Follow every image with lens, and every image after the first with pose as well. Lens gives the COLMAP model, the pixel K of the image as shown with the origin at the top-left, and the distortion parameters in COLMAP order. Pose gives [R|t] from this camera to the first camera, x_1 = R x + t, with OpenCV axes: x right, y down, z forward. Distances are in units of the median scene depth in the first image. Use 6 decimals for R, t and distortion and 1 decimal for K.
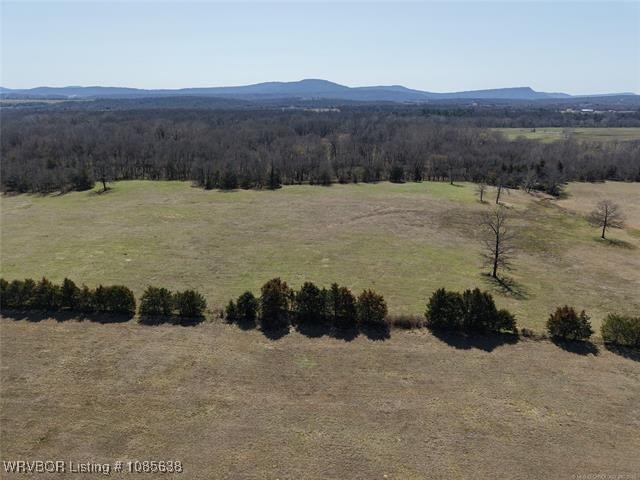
lens RADIAL K [[430.9, 0, 322.8], [0, 430.9, 241.5], [0, 0, 1]] dist [0.001879, -0.003084]
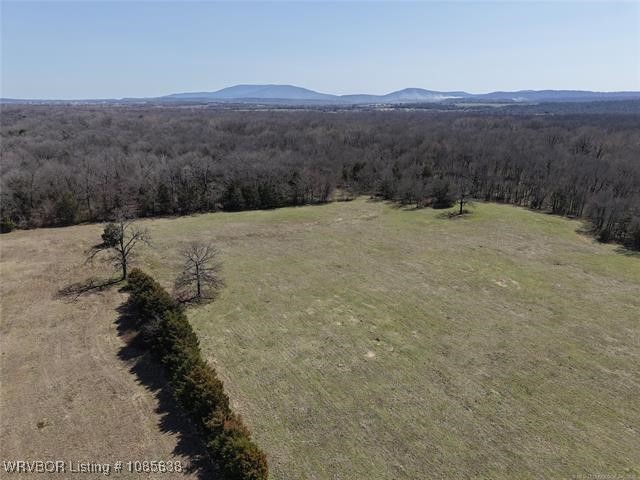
lens RADIAL K [[446.6, 0, 320.0], [0, 446.6, 240.0], [0, 0, 1]] dist [0.001668, -0.001011]
pose [[0.613485, 0.230910, -0.755194, -0.023439], [-0.247011, 0.964421, 0.094223, -0.076966], [0.750082, 0.128736, 0.648695, 0.245611]]
